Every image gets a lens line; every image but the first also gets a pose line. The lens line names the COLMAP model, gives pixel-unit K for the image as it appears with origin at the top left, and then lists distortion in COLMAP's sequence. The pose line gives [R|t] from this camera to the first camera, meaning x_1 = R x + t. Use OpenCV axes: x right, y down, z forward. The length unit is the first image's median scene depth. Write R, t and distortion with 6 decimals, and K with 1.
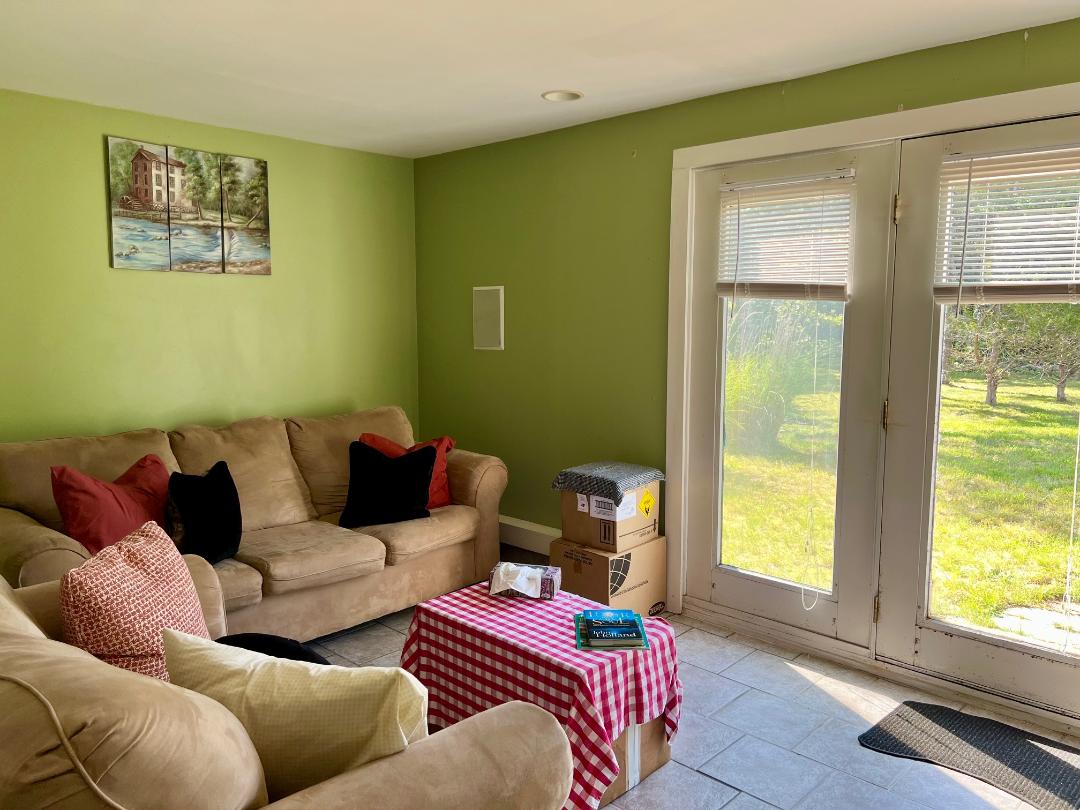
lens RADIAL K [[799.9, 0, 544.5], [0, 799.9, 395.8], [0, 0, 1]] dist [0.007959, -0.002081]
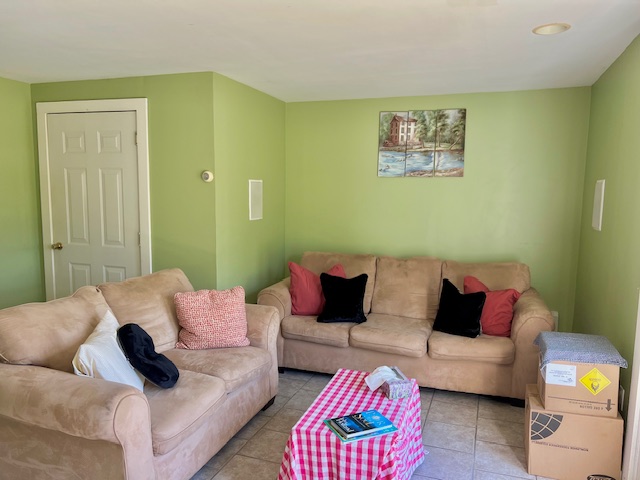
lens RADIAL K [[474.0, 0, 322.1], [0, 474.0, 244.9], [0, 0, 1]] dist [0.007959, -0.002081]
pose [[0.403127, 0.105282, -0.909068, 0.512165], [-0.098596, 0.992575, 0.071230, -0.054405], [0.909817, 0.060916, 0.410514, 0.361234]]
